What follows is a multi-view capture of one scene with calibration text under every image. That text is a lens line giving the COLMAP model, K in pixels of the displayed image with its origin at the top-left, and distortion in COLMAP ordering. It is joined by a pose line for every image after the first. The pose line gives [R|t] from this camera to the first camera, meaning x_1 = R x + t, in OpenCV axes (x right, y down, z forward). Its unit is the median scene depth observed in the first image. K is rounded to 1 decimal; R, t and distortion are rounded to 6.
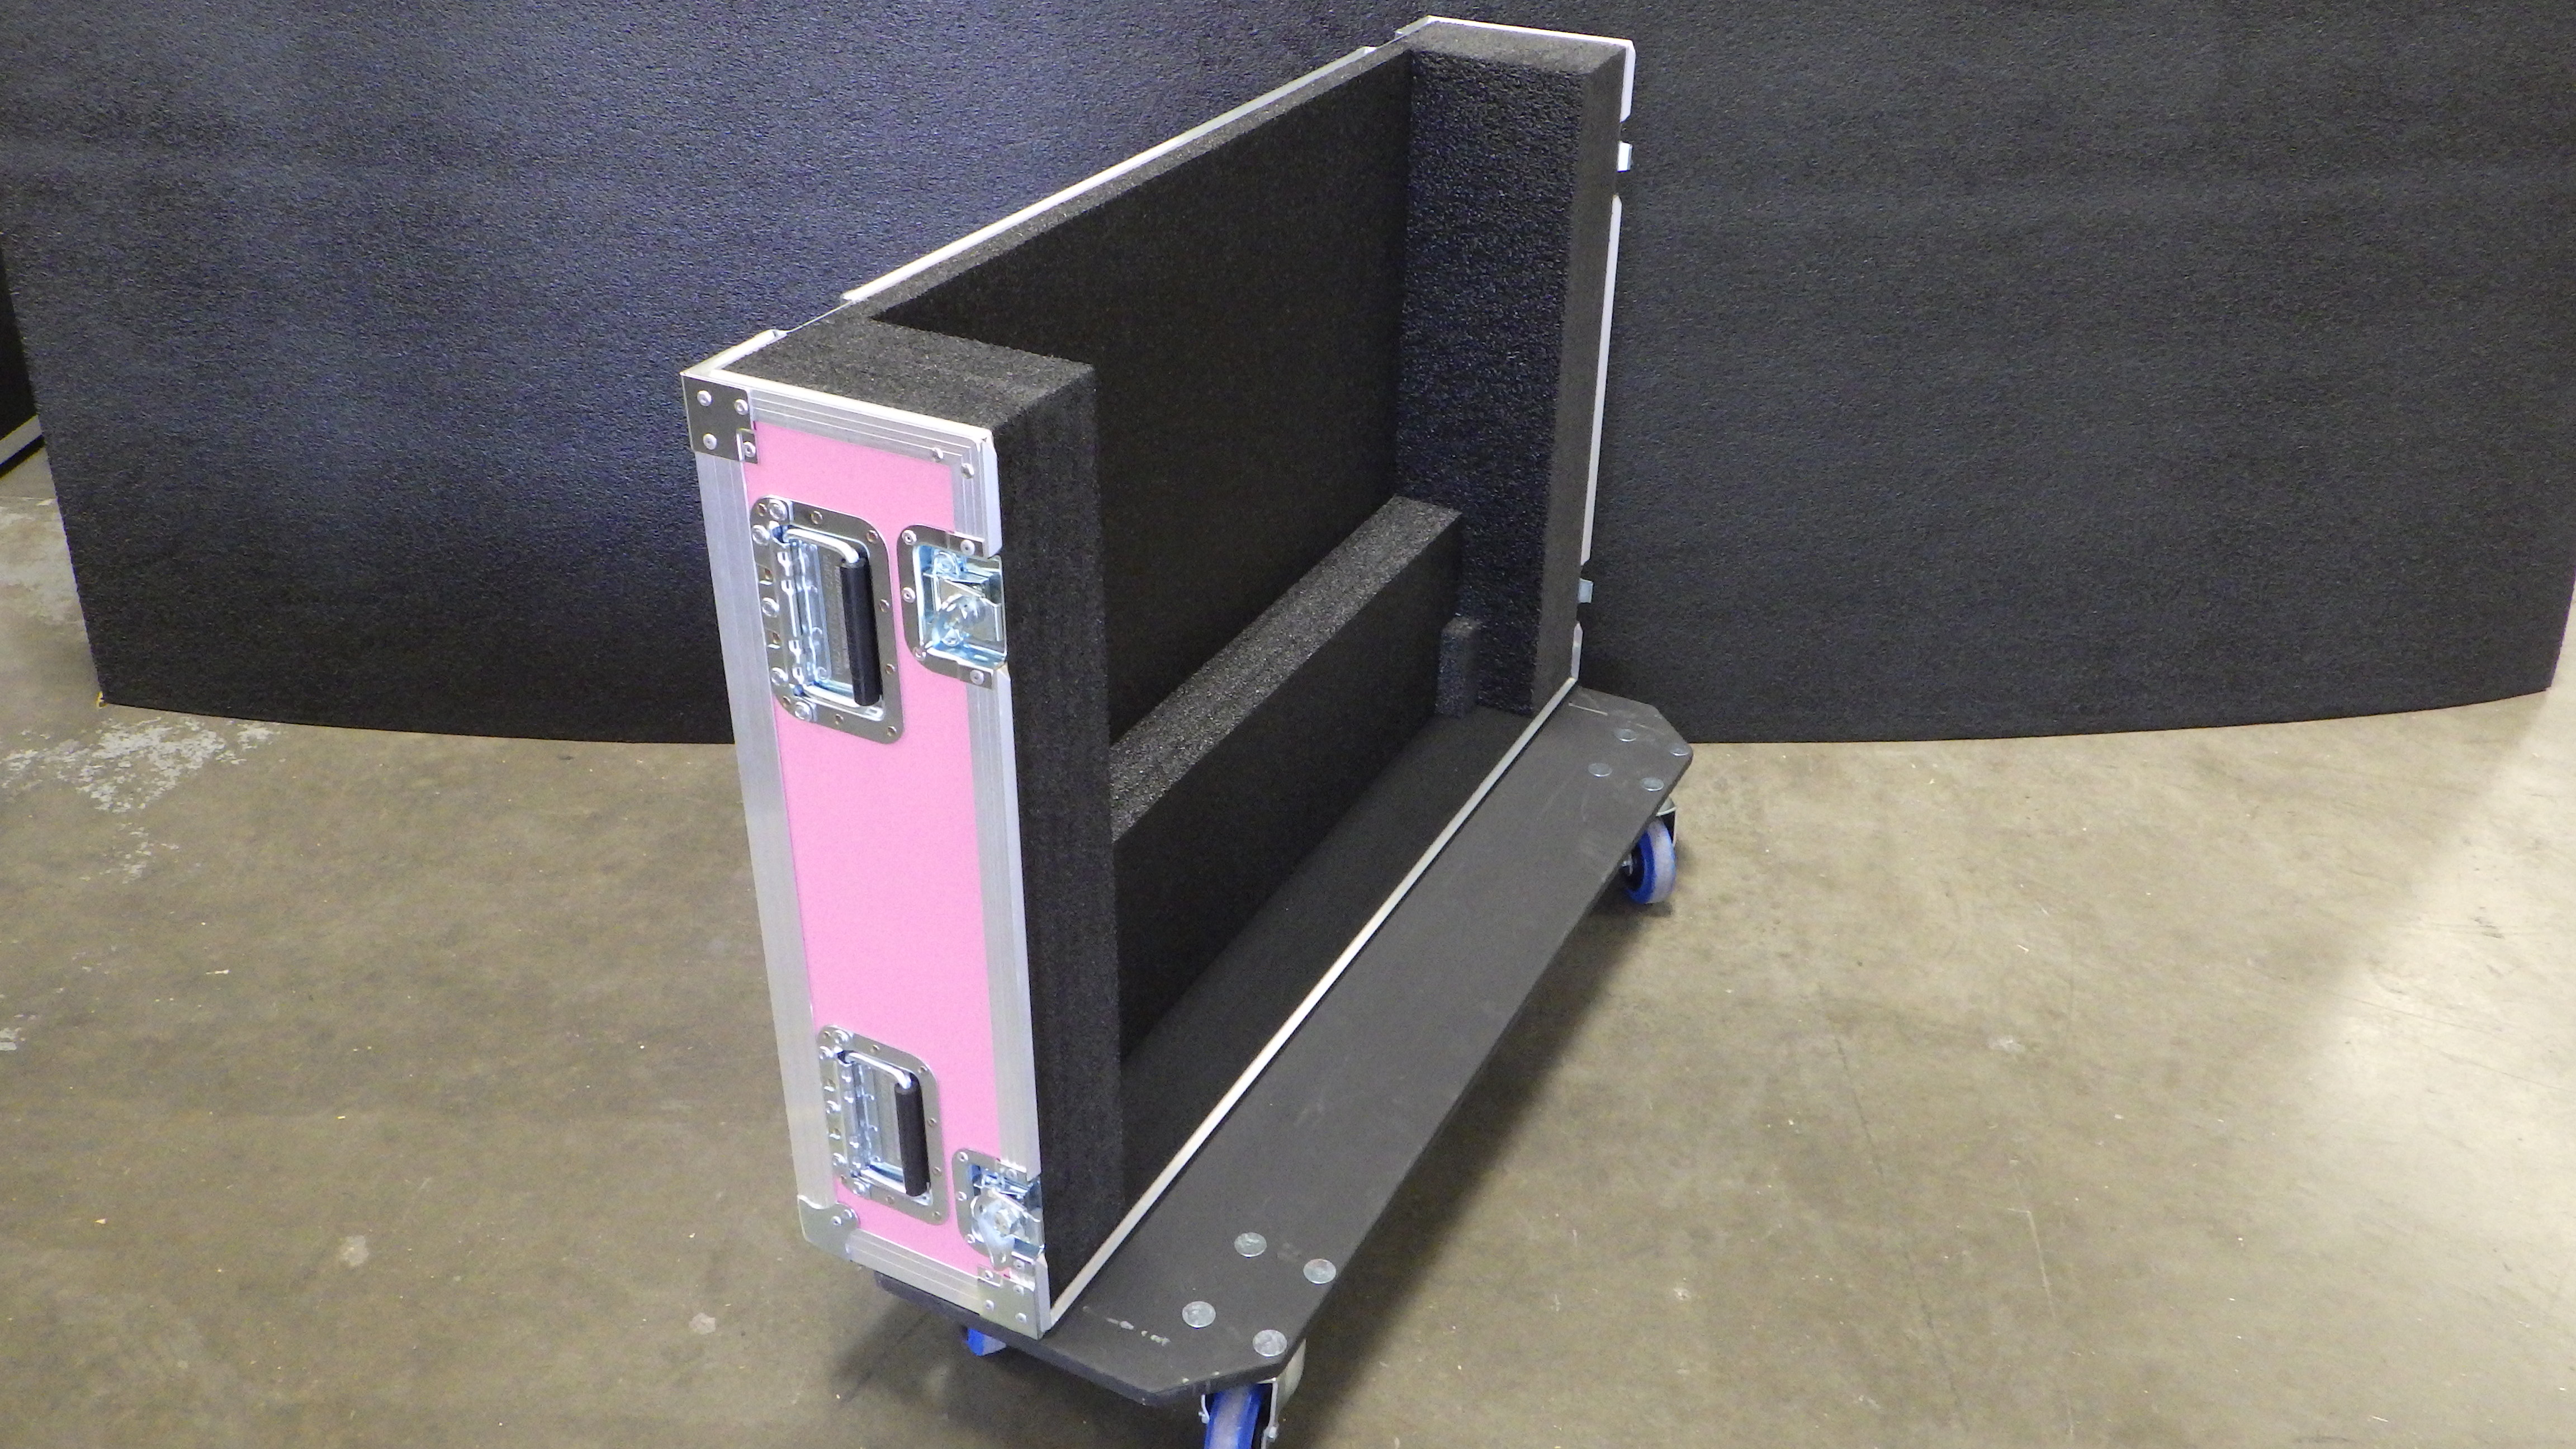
lens RADIAL K [[2151.5, 0, 1291.7], [0, 2151.5, 693.6], [0, 0, 1]] dist [-0.000262, 0.001074]
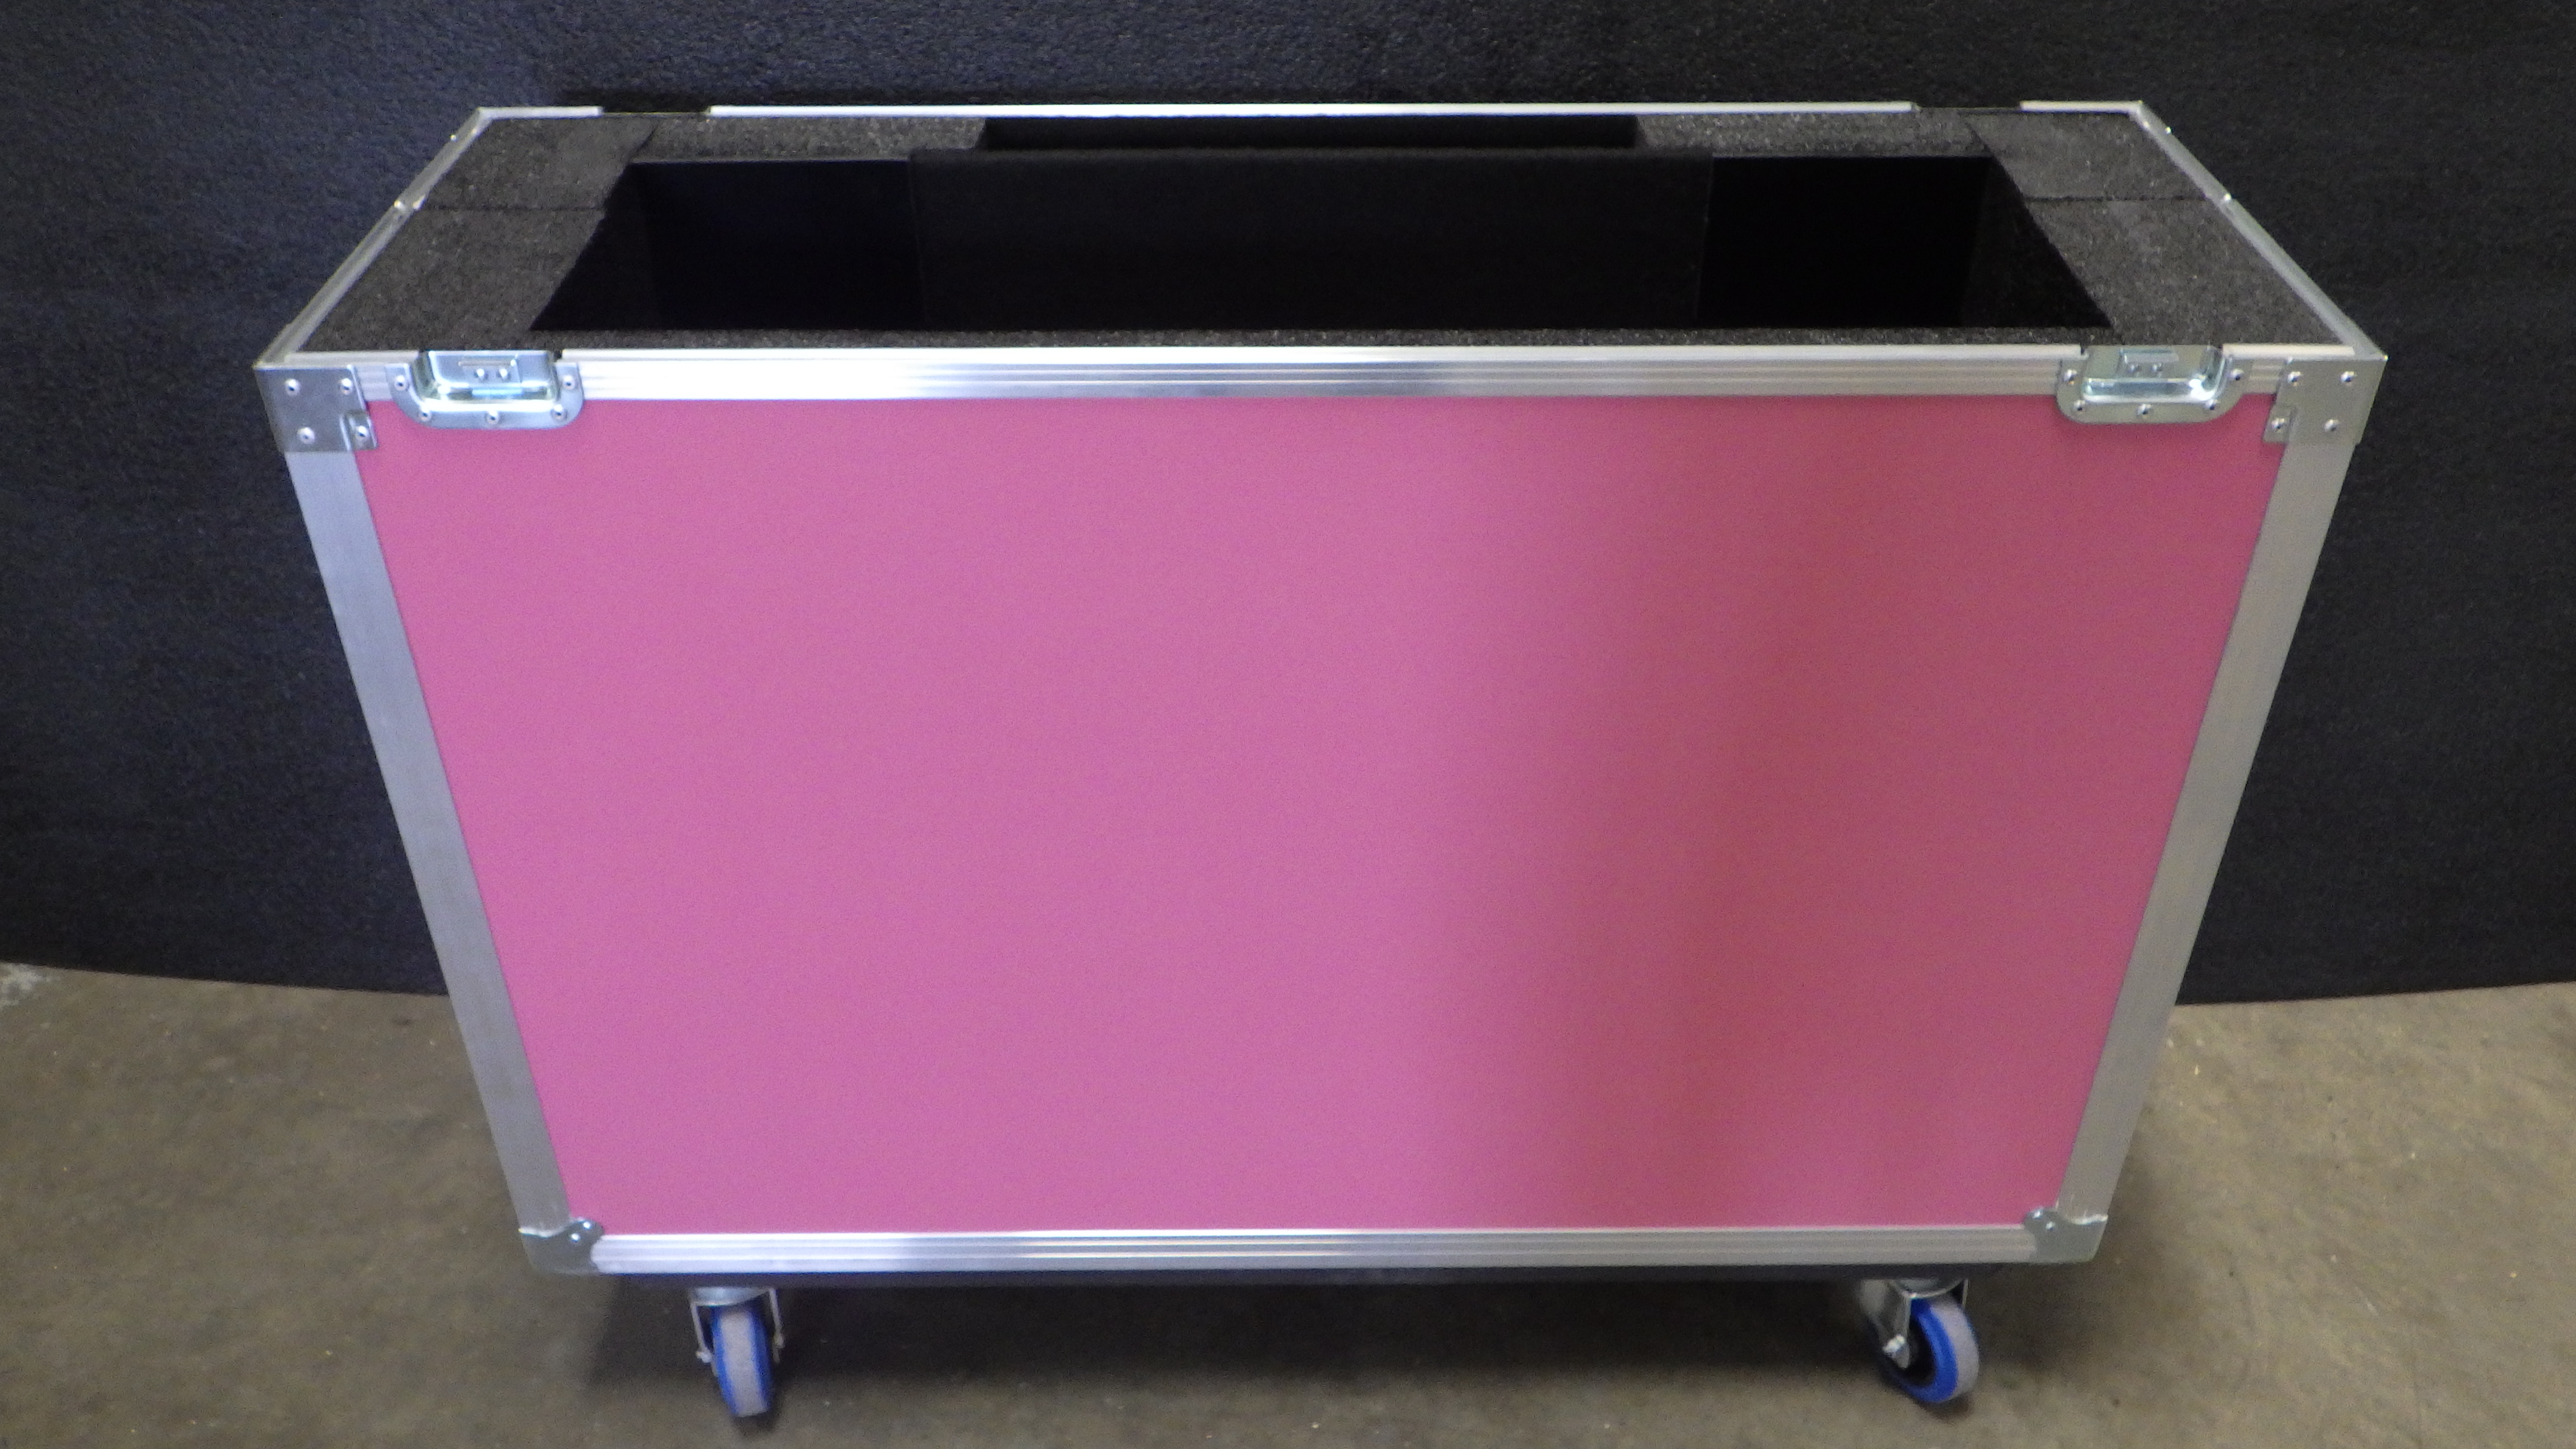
lens RADIAL K [[2151.5, 0, 1289.8], [0, 2151.5, 696.9], [0, 0, 1]] dist [-0.000262, 0.001074]
pose [[0.998704, 0.005348, -0.050606, 0.022615], [-0.001791, 0.997540, 0.070072, -0.158509], [0.050856, -0.069891, 0.996257, 0.281641]]
